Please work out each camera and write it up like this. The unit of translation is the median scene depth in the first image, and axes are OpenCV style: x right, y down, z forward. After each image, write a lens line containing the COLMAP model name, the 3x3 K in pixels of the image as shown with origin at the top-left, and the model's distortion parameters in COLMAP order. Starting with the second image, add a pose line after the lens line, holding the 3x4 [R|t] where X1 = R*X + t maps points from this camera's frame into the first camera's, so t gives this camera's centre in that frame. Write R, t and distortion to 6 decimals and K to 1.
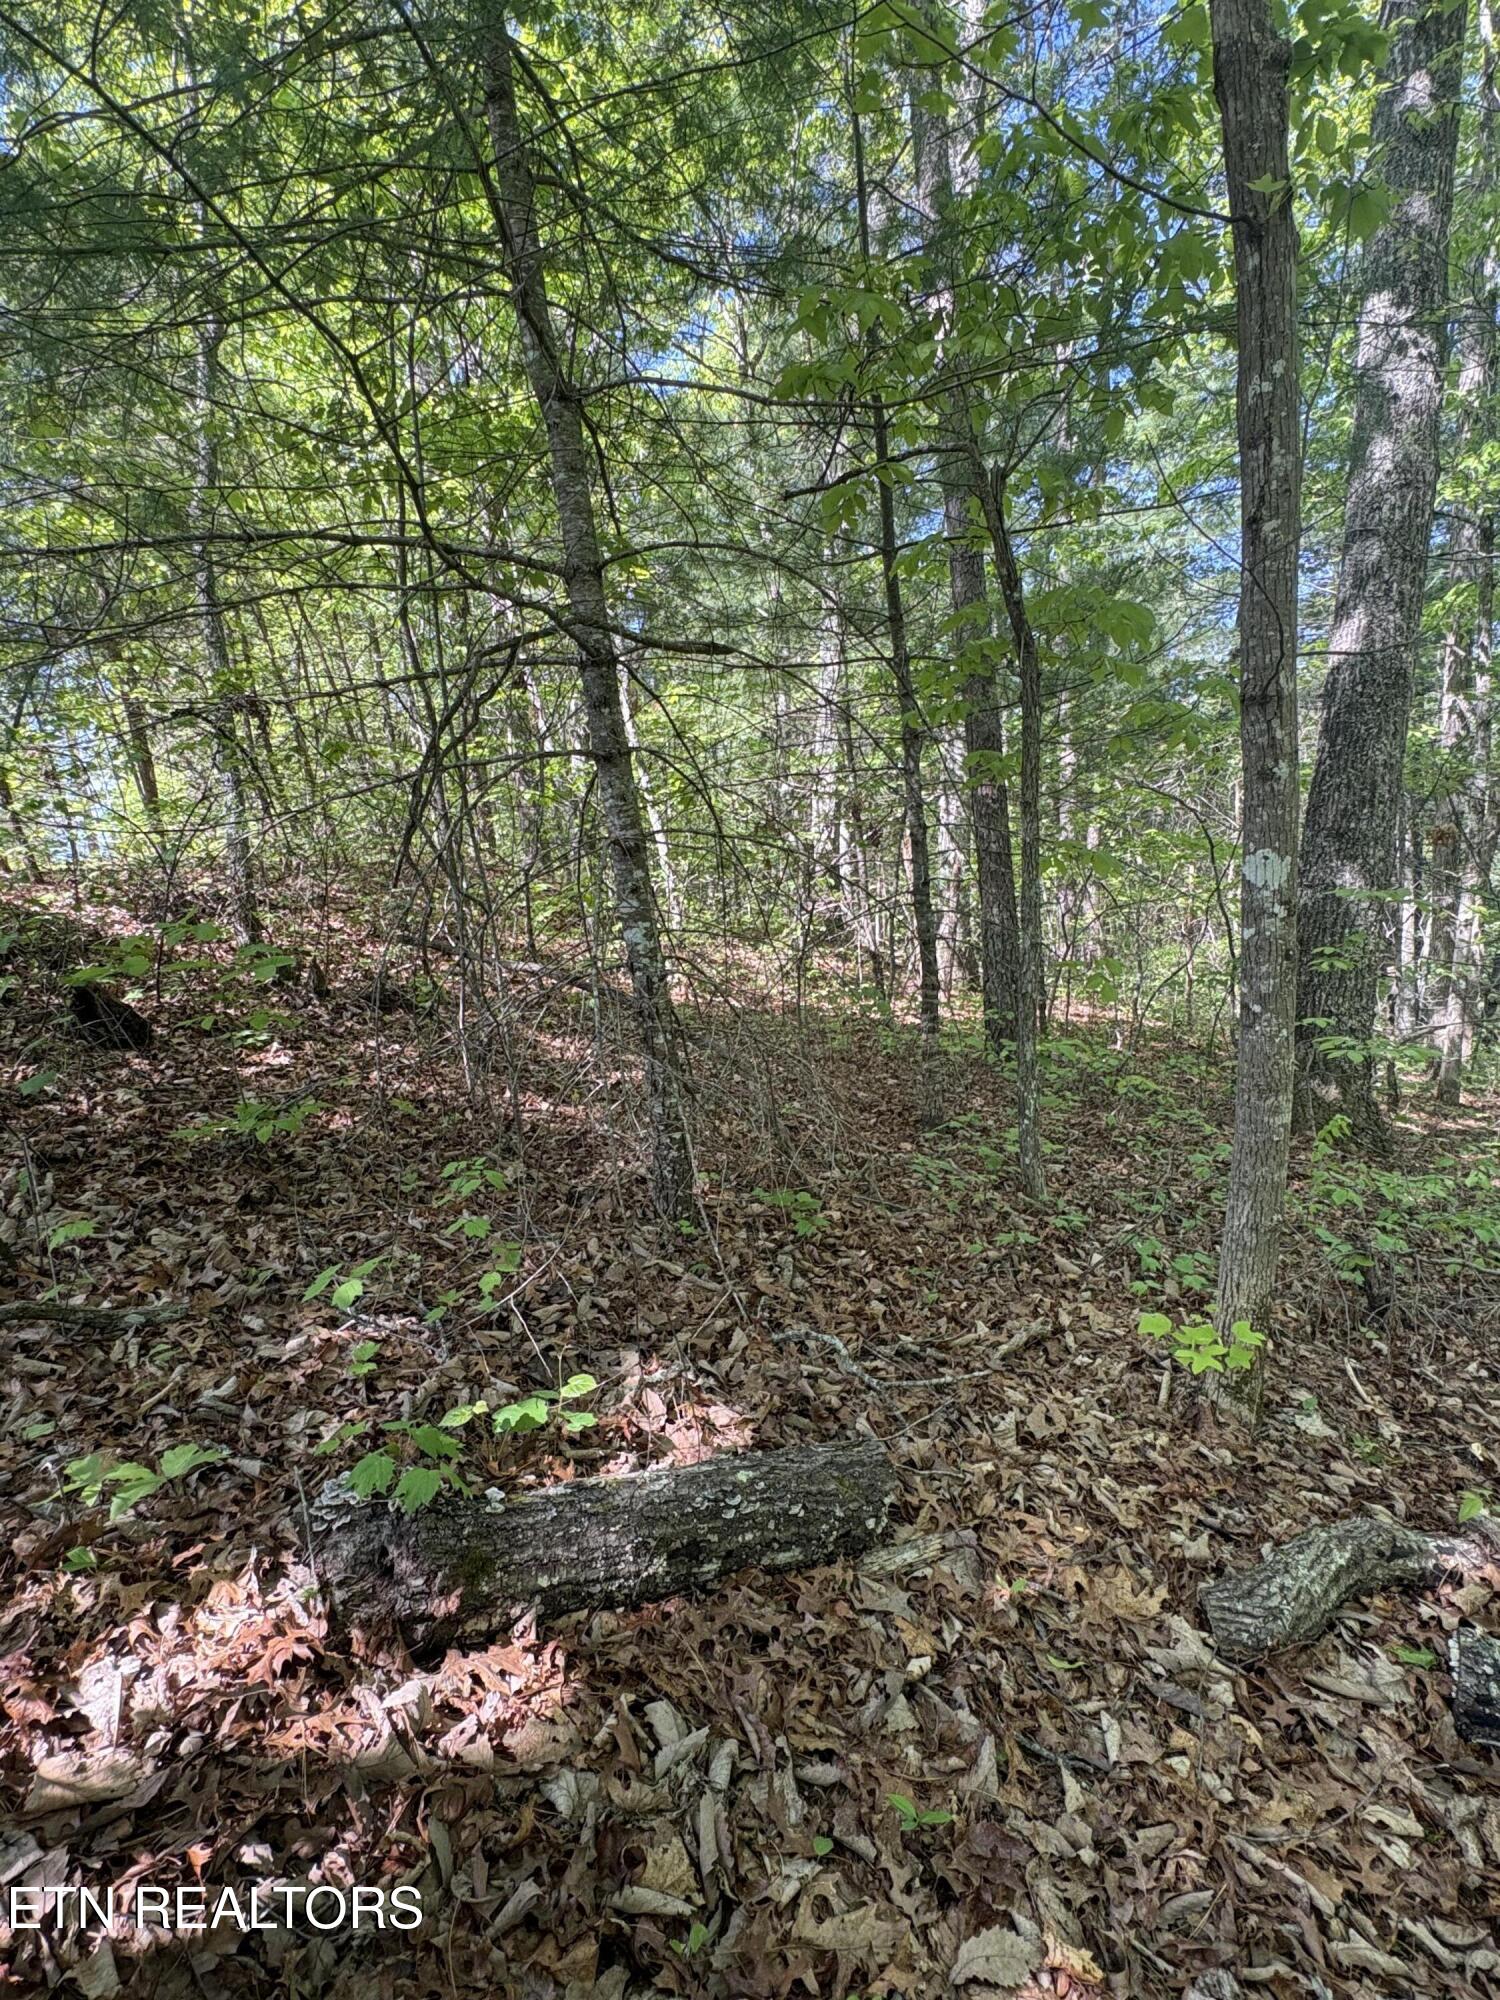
lens RADIAL K [[984.0, 0, 747.8], [0, 984.0, 999.7], [0, 0, 1]] dist [0.001553, 0.000382]
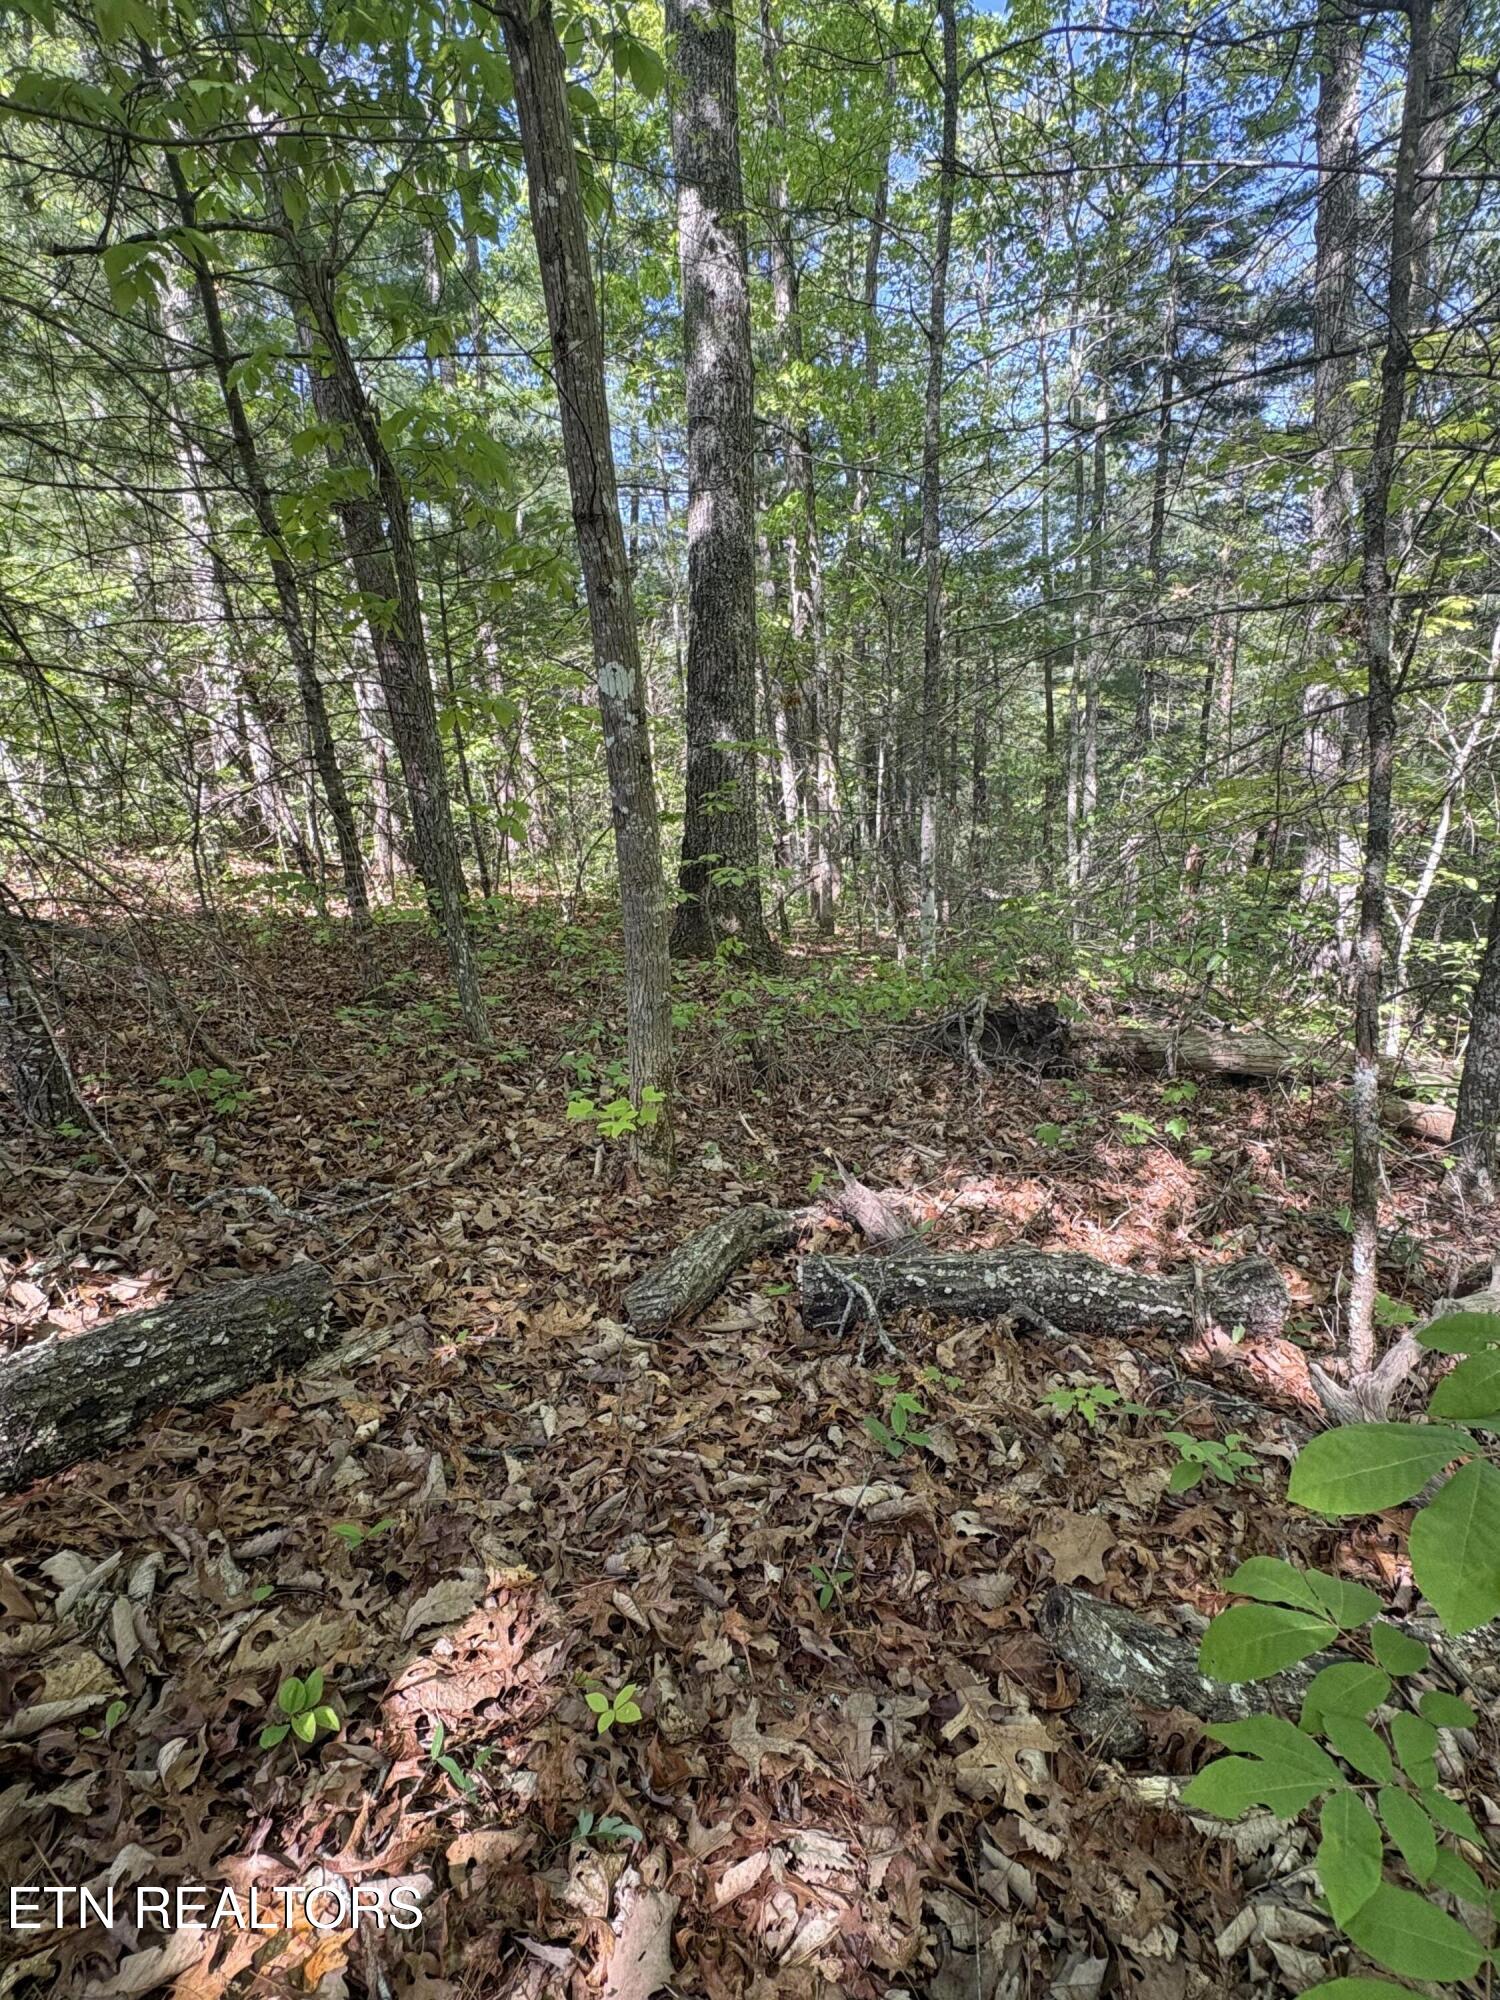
lens RADIAL K [[984.0, 0, 747.5], [0, 984.0, 997.8], [0, 0, 1]] dist [0.001553, 0.000382]
pose [[0.856618, -0.154329, 0.492330, 0.061788], [0.106759, 0.986584, 0.123509, 0.114810], [-0.504786, -0.053239, 0.861601, -0.056426]]
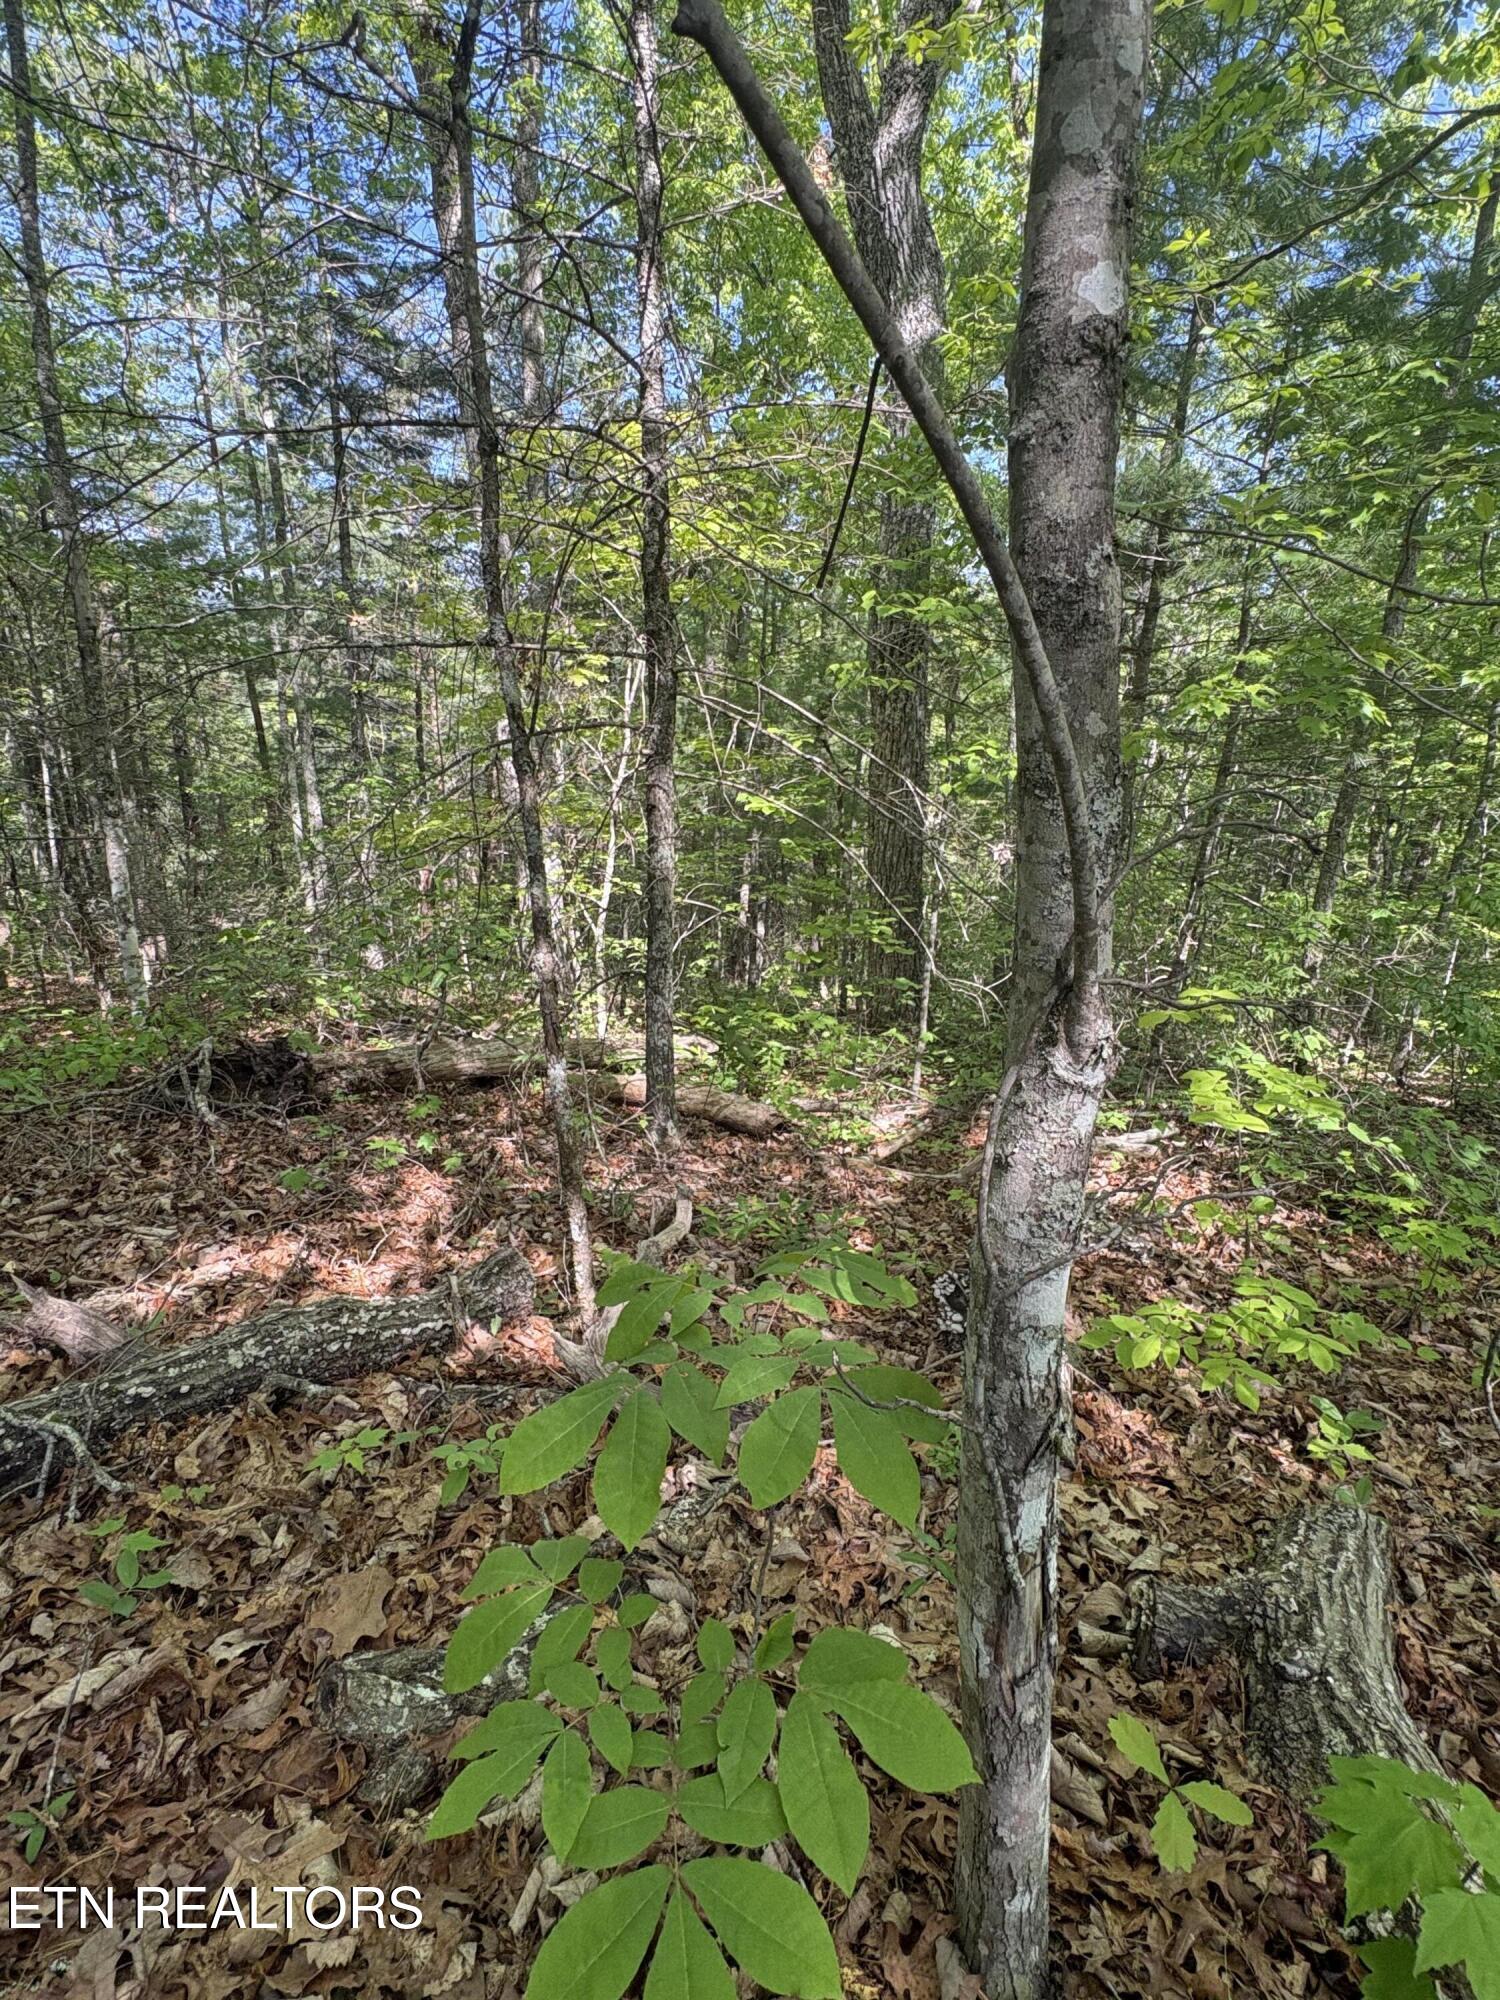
lens RADIAL K [[984.0, 0, 743.2], [0, 984.0, 1001.2], [0, 0, 1]] dist [0.001553, 0.000382]
pose [[0.301362, -0.228581, 0.925706, 0.104017], [0.129551, 0.971654, 0.197751, 0.108385], [-0.944668, 0.060331, 0.322432, -0.089687]]
